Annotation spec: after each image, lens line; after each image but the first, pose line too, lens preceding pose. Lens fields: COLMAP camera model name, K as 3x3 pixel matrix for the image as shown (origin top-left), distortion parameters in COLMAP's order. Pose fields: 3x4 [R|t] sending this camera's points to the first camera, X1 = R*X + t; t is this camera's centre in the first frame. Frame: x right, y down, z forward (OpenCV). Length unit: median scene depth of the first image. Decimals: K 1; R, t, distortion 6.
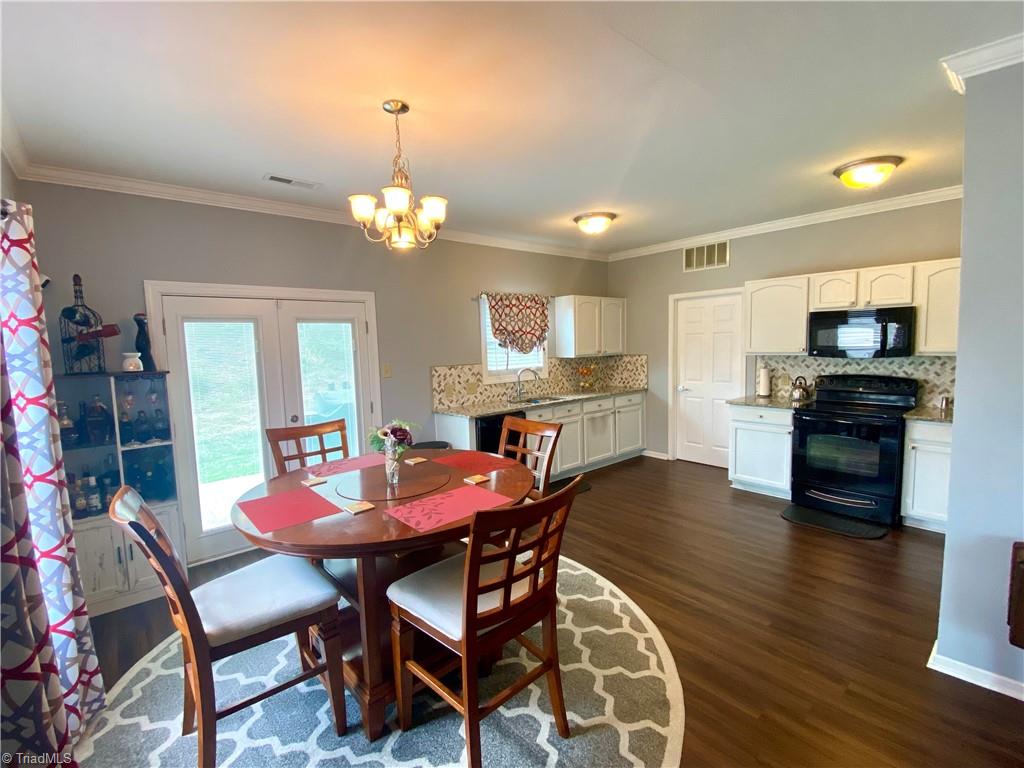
lens RADIAL K [[456.3, 0, 508.1], [0, 456.3, 381.5], [0, 0, 1]] dist [0.032516, -0.022002]
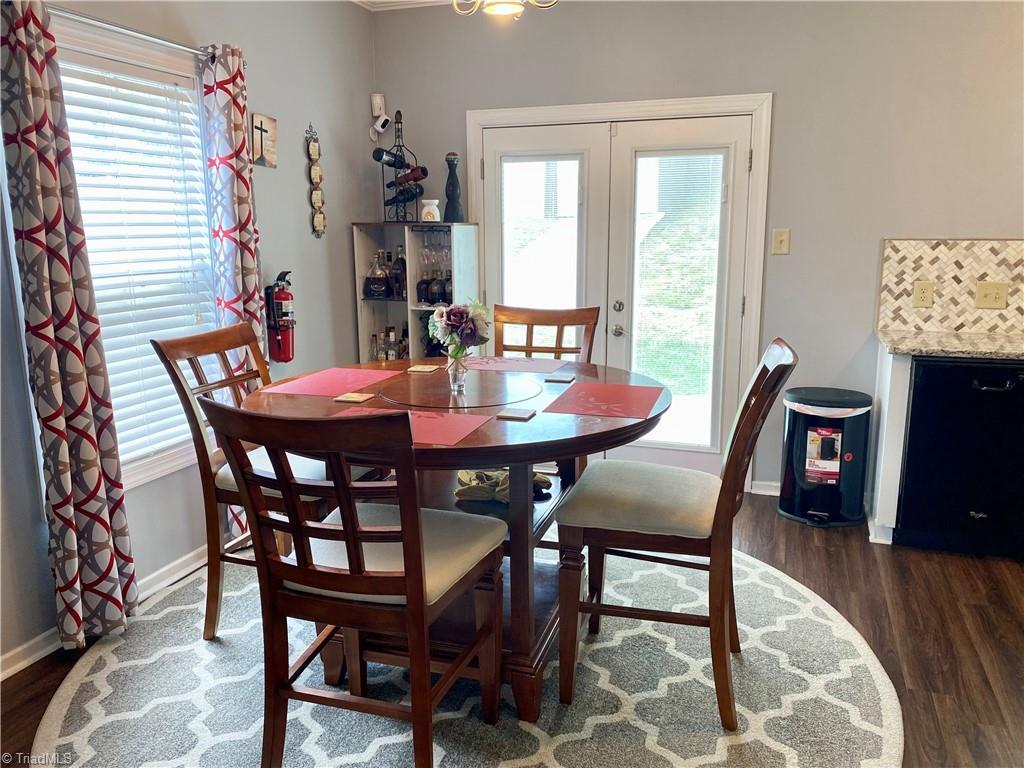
lens RADIAL K [[787.0, 0, 512.0], [0, 787.0, 384.0], [0, 0, 1]] dist [0.026914, -0.006467]
pose [[0.507454, 0.194190, -0.839512, 0.355864], [-0.082443, 0.980747, 0.177026, 0.001503], [0.857726, -0.020621, 0.513694, 0.227330]]
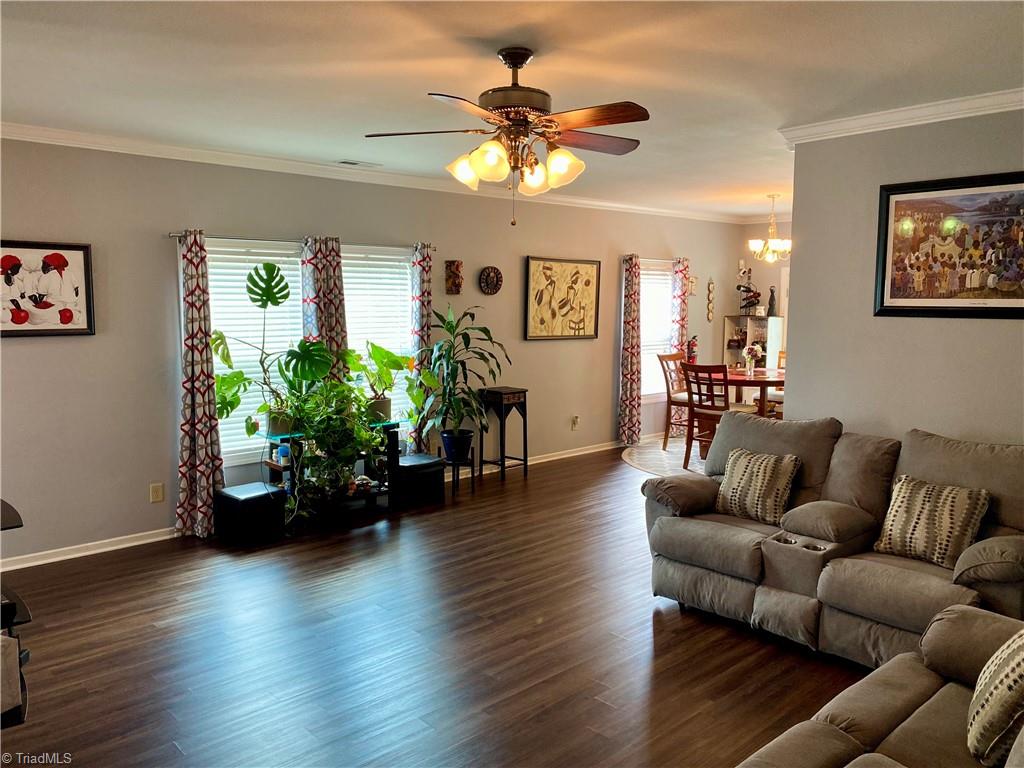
lens RADIAL K [[780.5, 0, 504.9], [0, 780.5, 382.3], [0, 0, 1]] dist [0.102517, -0.136534]
pose [[0.040502, 0.139027, -0.989460, 1.582053], [-0.092982, 0.986500, 0.134805, -0.059782], [0.994844, 0.086542, 0.052883, -0.152616]]
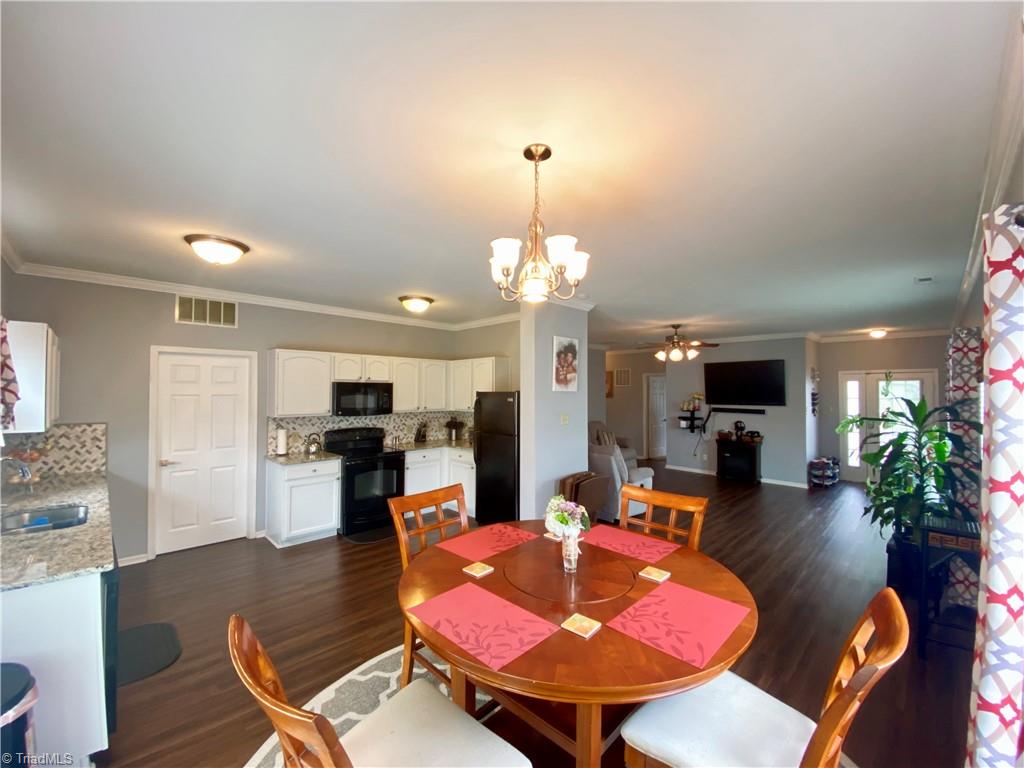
lens RADIAL K [[418.9, 0, 506.3], [0, 418.9, 385.1], [0, 0, 1]] dist [0.037659, -0.035830]
pose [[-0.076909, 0.046339, 0.995961, -0.495694], [0.085851, 0.995517, -0.039689, -0.047956], [-0.993335, 0.082451, -0.080543, 0.554672]]
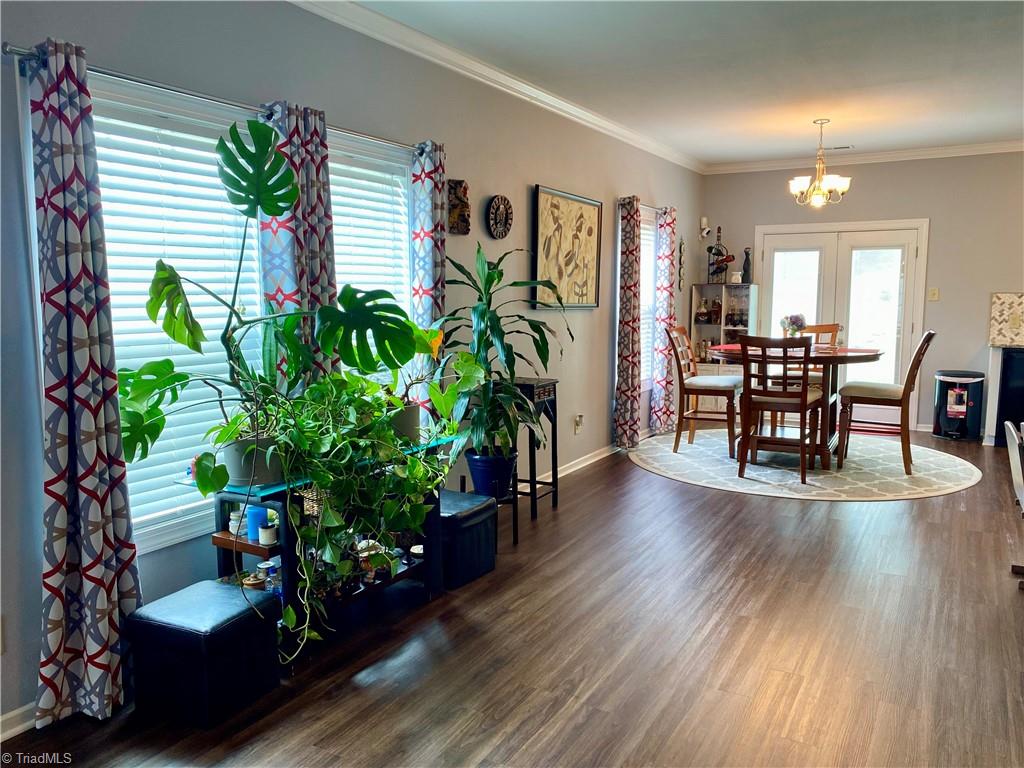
lens RADIAL K [[787.0, 0, 512.0], [0, 787.0, 384.0], [0, 0, 1]] dist [0.026914, -0.006467]
pose [[0.339246, 0.140451, -0.930153, 1.005834], [-0.090199, 0.989092, 0.116453, 0.049290], [0.936363, 0.044393, 0.348214, -0.455667]]
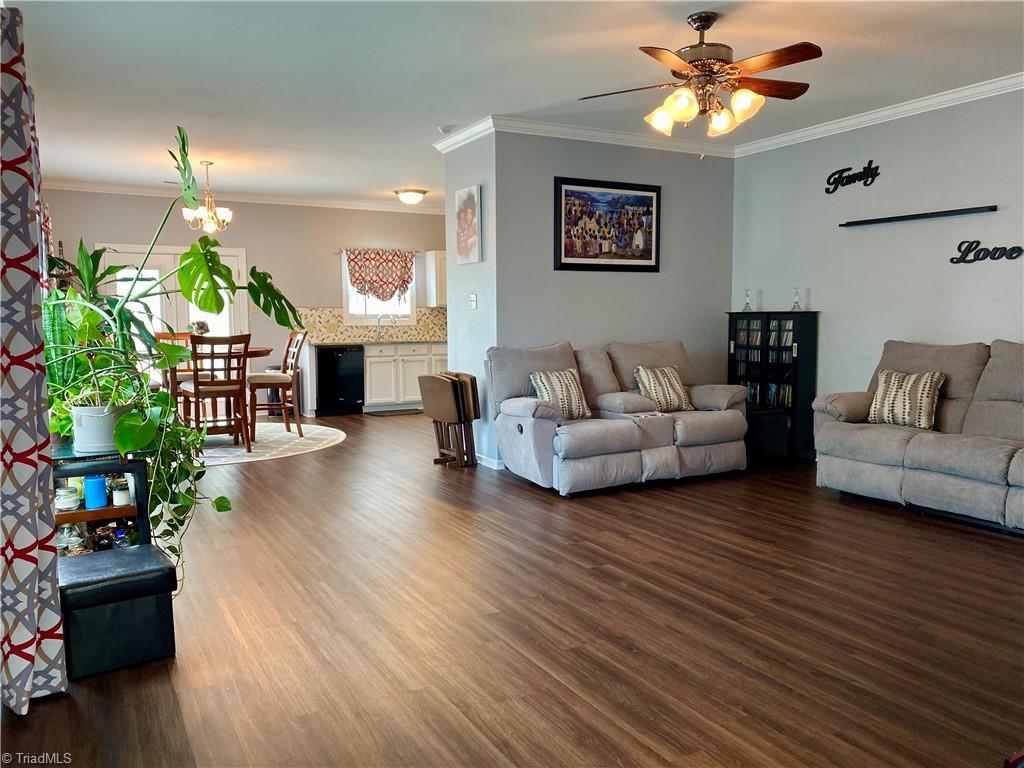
lens RADIAL K [[787.0, 0, 511.9], [0, 787.0, 398.5], [0, 0, 1]] dist [0.068290, -0.133488]
pose [[0.981284, 0.043214, -0.187657, 0.824792], [-0.039669, 0.998957, 0.022607, 0.142366], [0.188438, -0.014739, 0.981974, -1.010055]]
